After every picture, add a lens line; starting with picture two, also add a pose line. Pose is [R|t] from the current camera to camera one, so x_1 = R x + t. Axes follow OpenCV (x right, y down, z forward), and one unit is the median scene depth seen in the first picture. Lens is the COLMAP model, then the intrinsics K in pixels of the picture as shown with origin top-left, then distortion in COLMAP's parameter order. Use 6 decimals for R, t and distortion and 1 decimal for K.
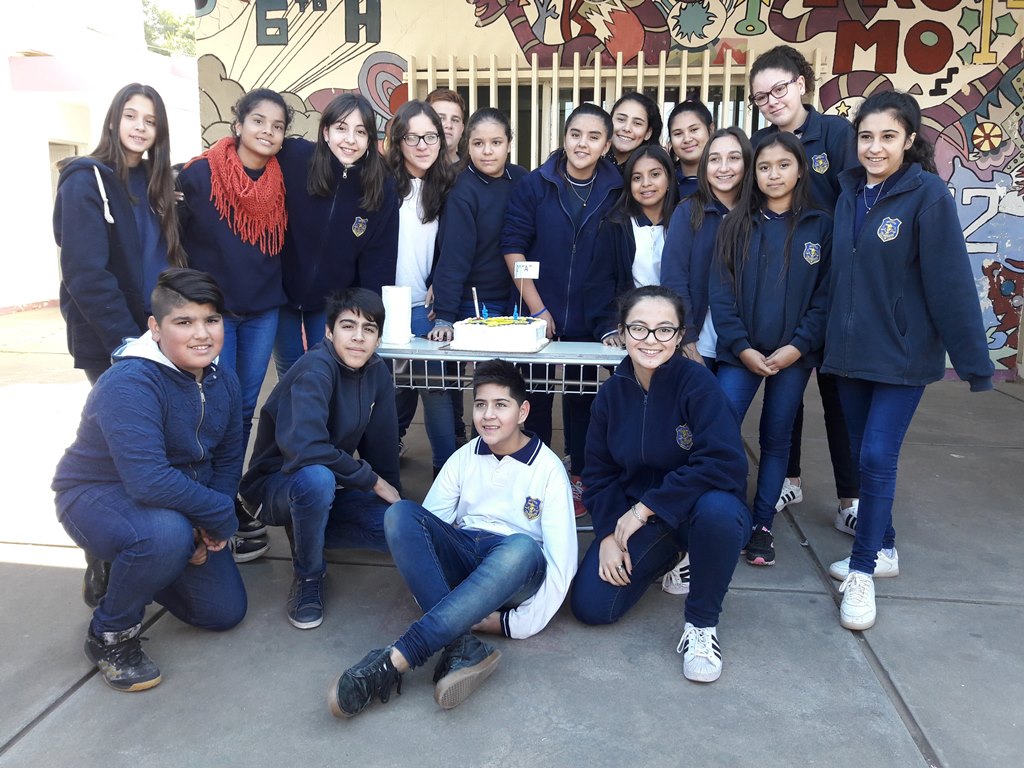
lens RADIAL K [[835.1, 0, 518.9], [0, 835.1, 381.6], [0, 0, 1]] dist [0.013455, -0.049121]
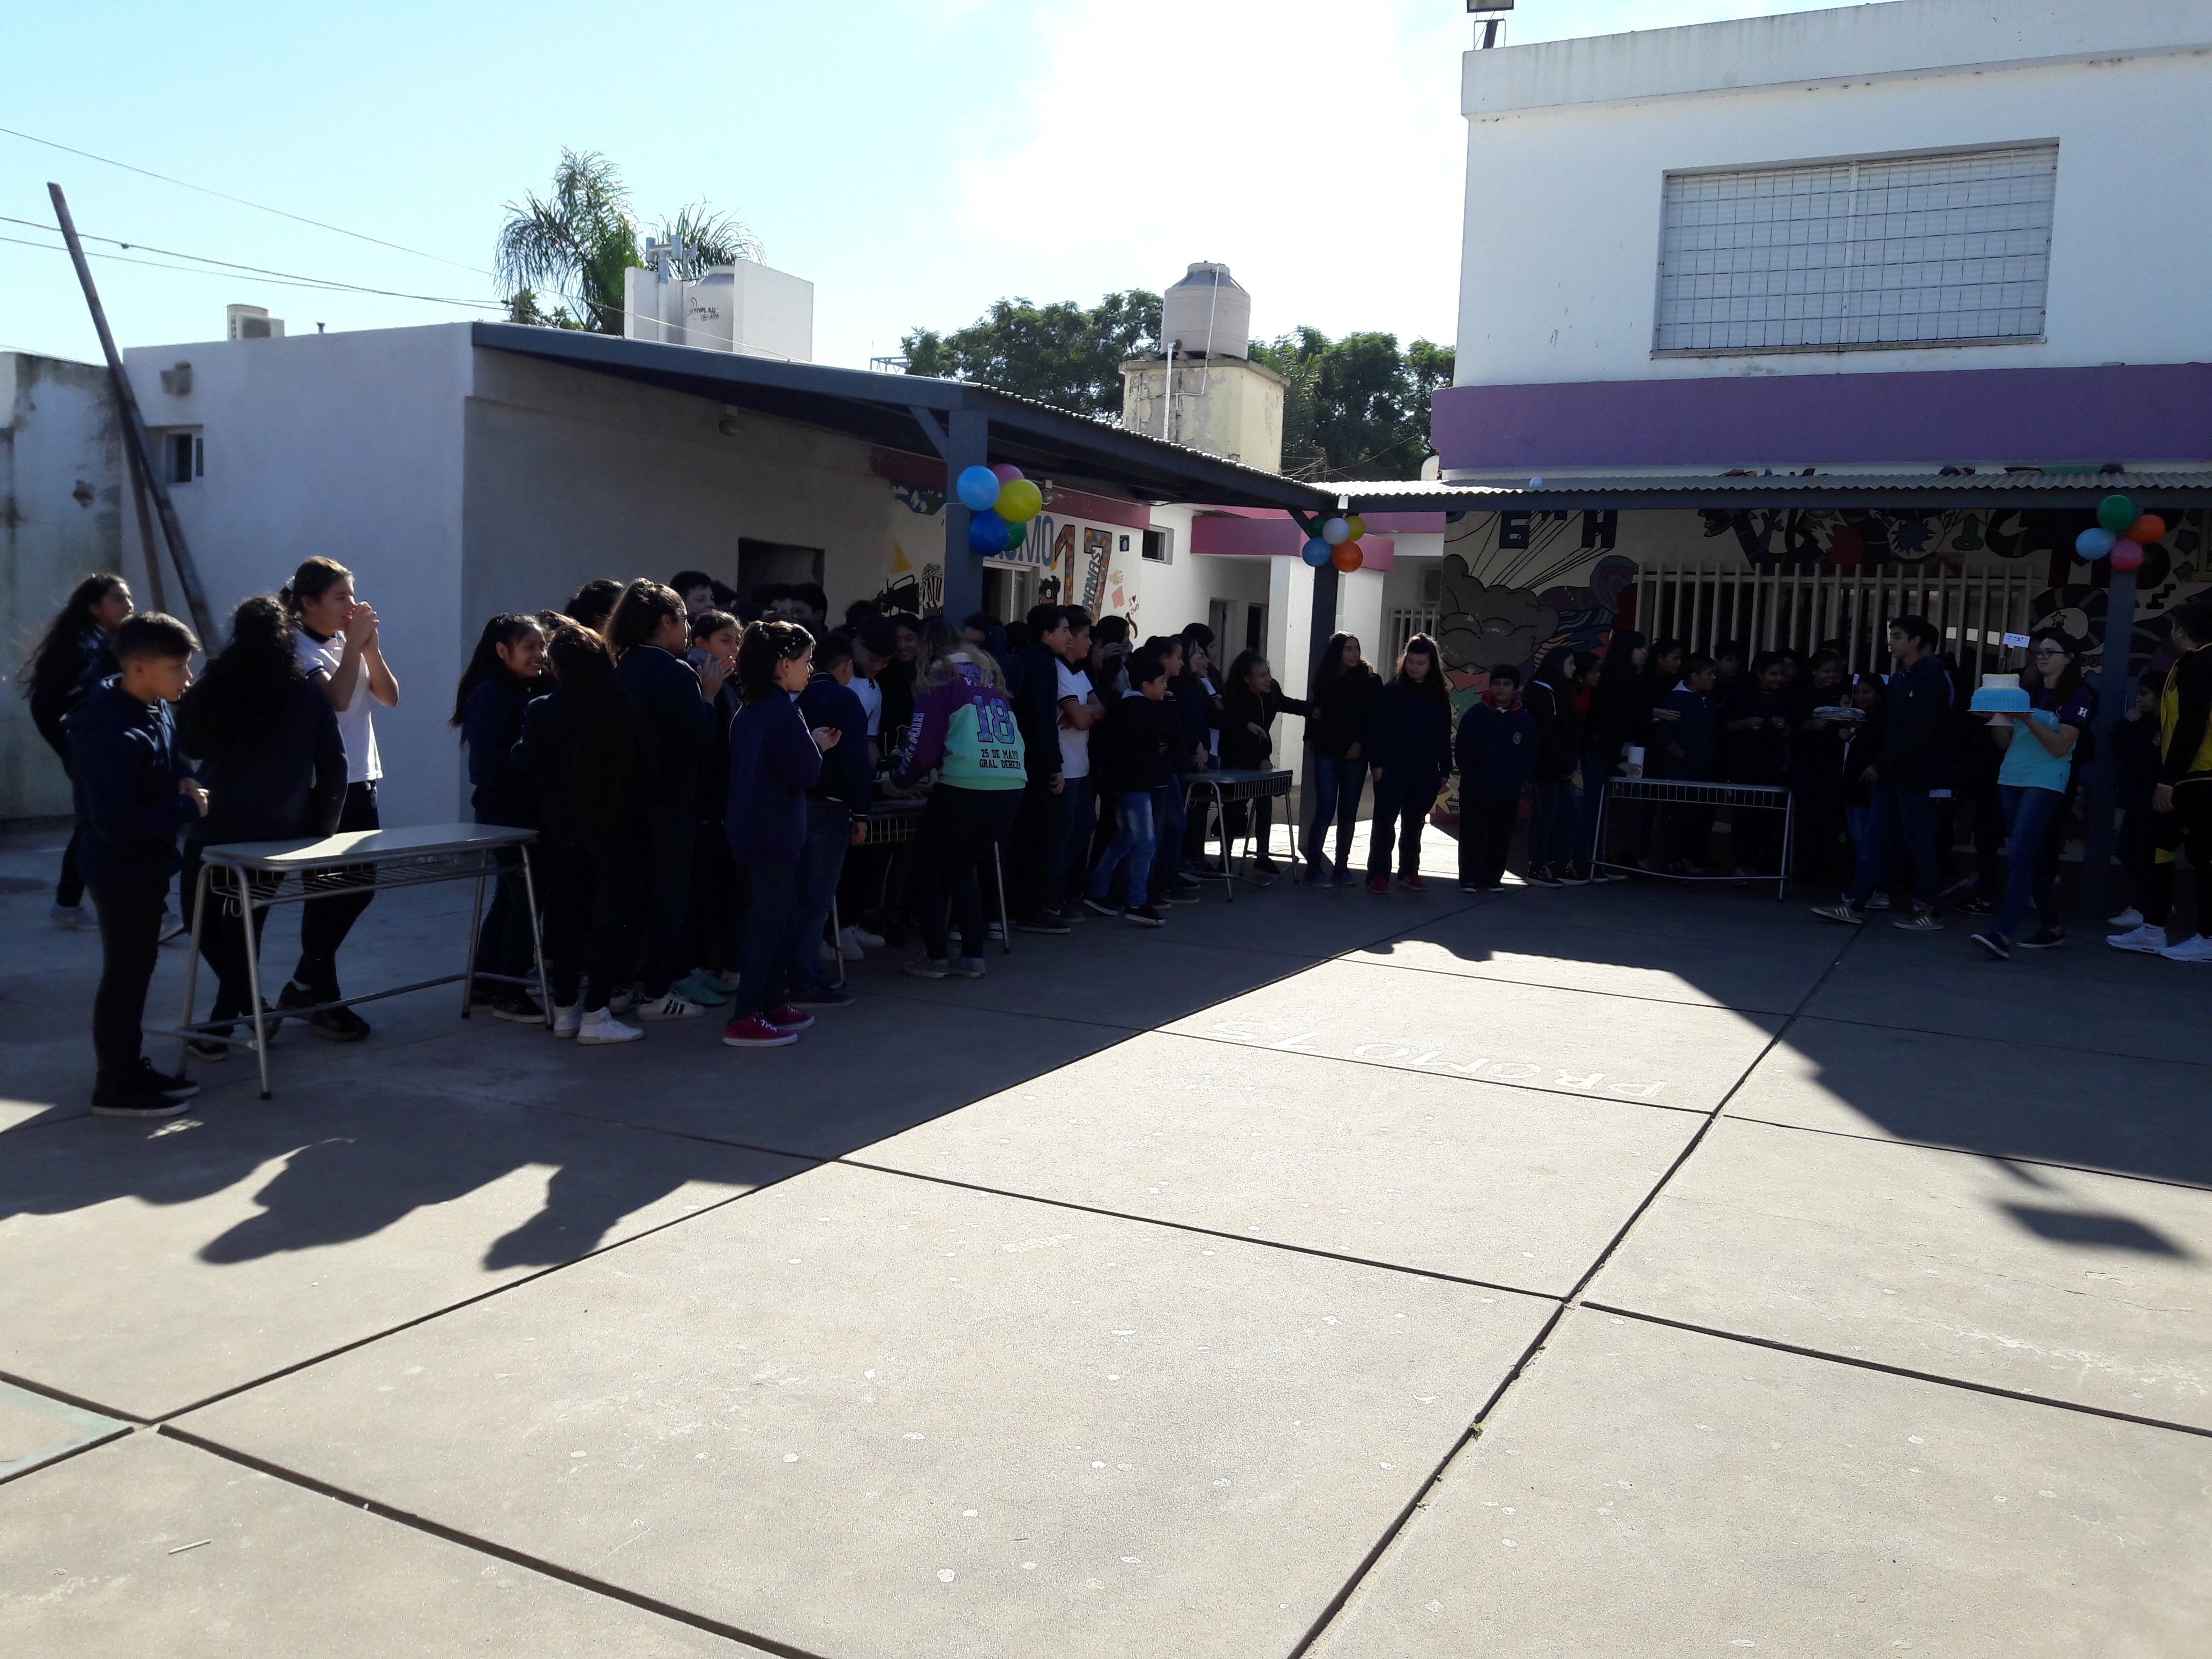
lens RADIAL K [[1804.0, 0, 1083.5], [0, 1804.0, 842.9], [0, 0, 1]] dist [0.013455, -0.049121]
pose [[0.932217, 0.066031, -0.355824, 0.062717], [-0.103026, 0.990952, -0.086023, 0.281397], [0.346924, 0.116851, 0.930586, -1.523824]]
